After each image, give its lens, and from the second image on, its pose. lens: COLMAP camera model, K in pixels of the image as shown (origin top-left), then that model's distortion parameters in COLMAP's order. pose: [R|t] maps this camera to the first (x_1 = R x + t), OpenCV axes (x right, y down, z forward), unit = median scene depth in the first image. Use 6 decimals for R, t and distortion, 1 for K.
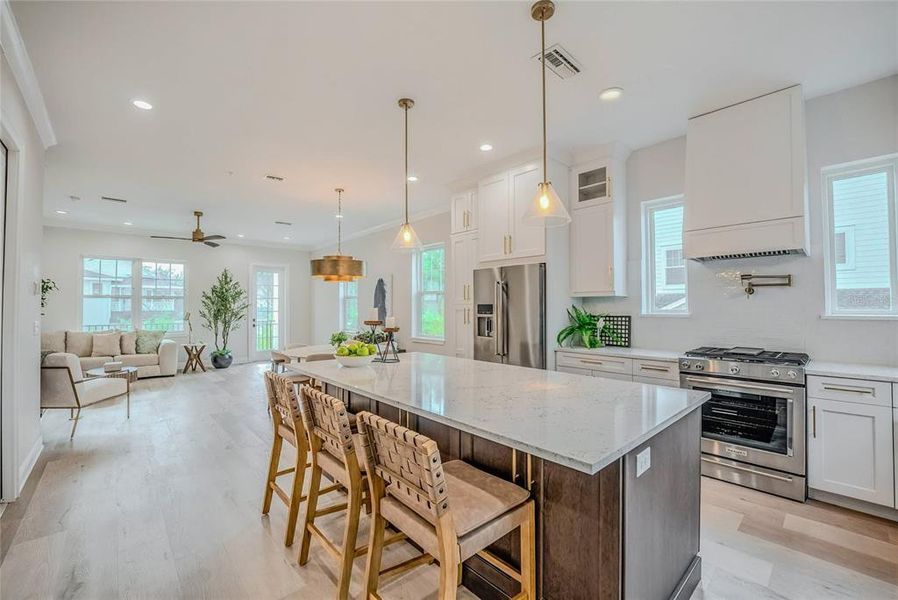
lens RADIAL K [[372.4, 0, 450.0], [0, 372.4, 302.0], [0, 0, 1]] dist [-0.025445, -0.000015]
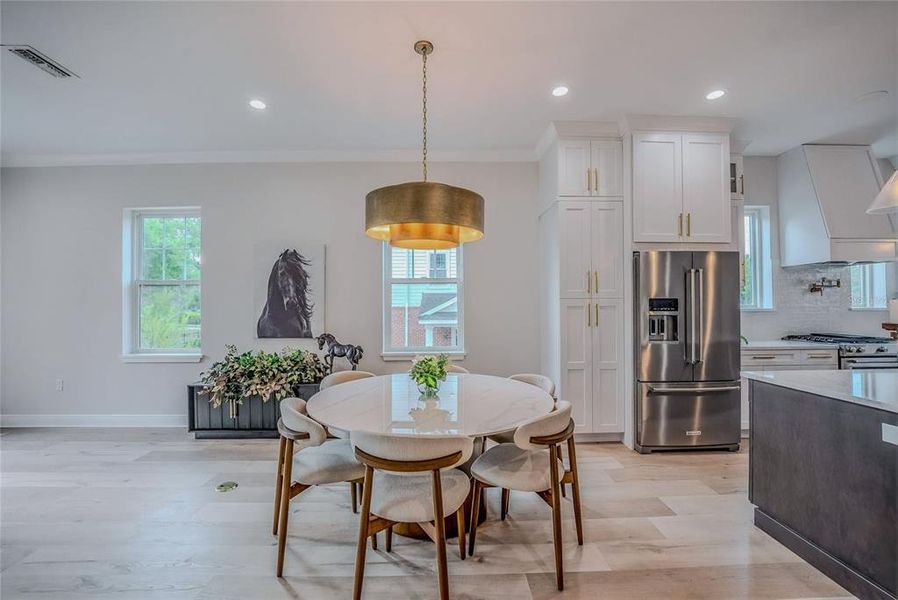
lens RADIAL K [[371.9, 0, 449.6], [0, 371.9, 303.4], [0, 0, 1]] dist [-0.010411, -0.000167]
pose [[0.659433, 0.001898, 0.751761, -0.783664], [-0.005966, 0.999979, 0.002708, 0.017959], [-0.751740, -0.006271, 0.659430, 0.853411]]
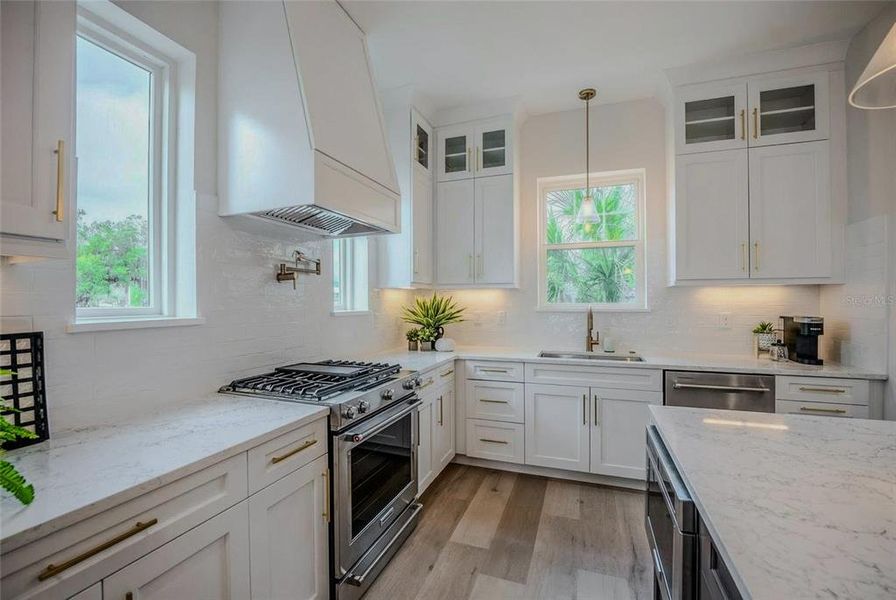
lens RADIAL K [[371.6, 0, 449.0], [0, 371.6, 302.0], [0, 0, 1]] dist [-0.025445, -0.000015]
pose [[-0.463395, 0.002867, 0.886147, 0.087052], [-0.007781, 0.999943, -0.007304, 0.013602], [-0.886118, -0.010280, -0.463347, 0.799495]]
